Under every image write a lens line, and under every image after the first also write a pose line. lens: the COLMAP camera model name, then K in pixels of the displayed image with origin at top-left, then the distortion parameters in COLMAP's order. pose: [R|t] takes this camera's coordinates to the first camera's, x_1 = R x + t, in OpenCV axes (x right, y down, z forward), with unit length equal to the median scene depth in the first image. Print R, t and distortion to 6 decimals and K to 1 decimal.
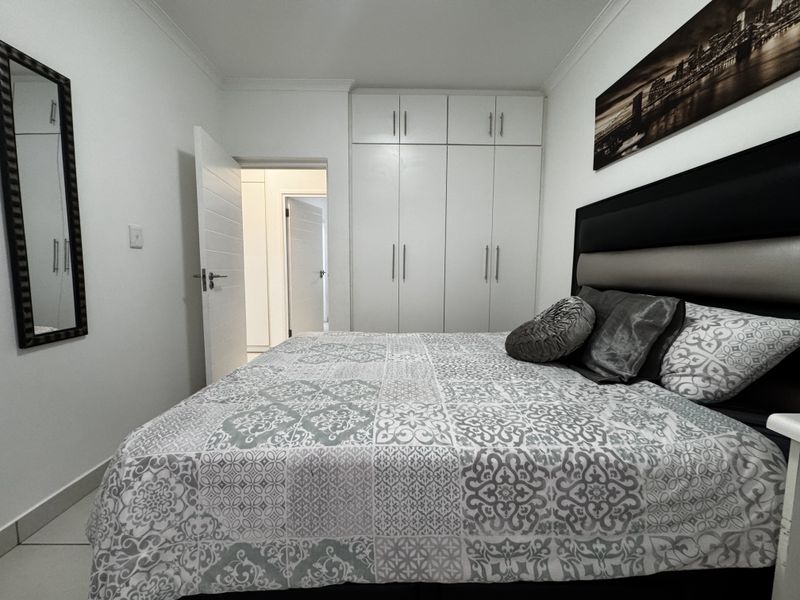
lens RADIAL K [[320.8, 0, 401.6], [0, 320.8, 296.3], [0, 0, 1]] dist [-0.003838, -0.000165]
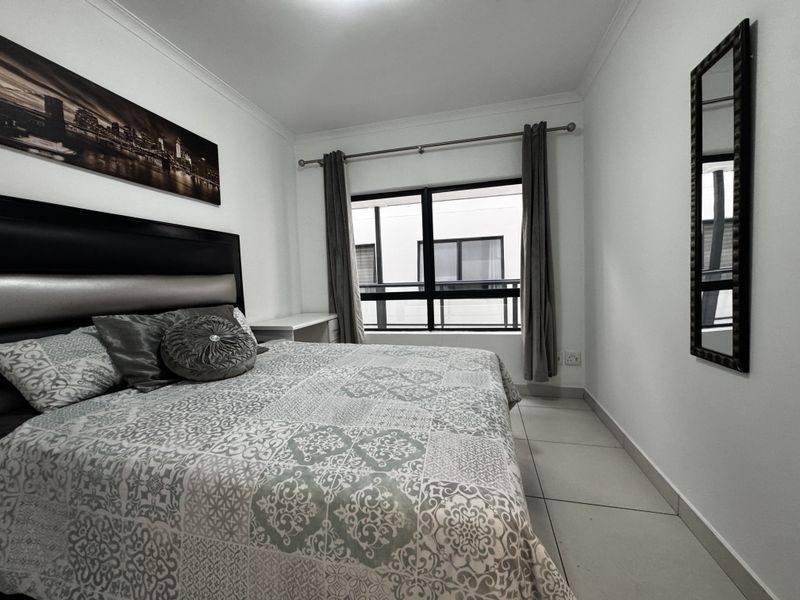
lens RADIAL K [[320.8, 0, 401.6], [0, 320.8, 296.3], [0, 0, 1]] dist [-0.003838, -0.000165]
pose [[-0.969773, 0.007251, 0.243902, -0.497720], [0.044023, 0.988356, 0.145655, -0.180540], [-0.240006, 0.151989, -0.958799, 1.933925]]
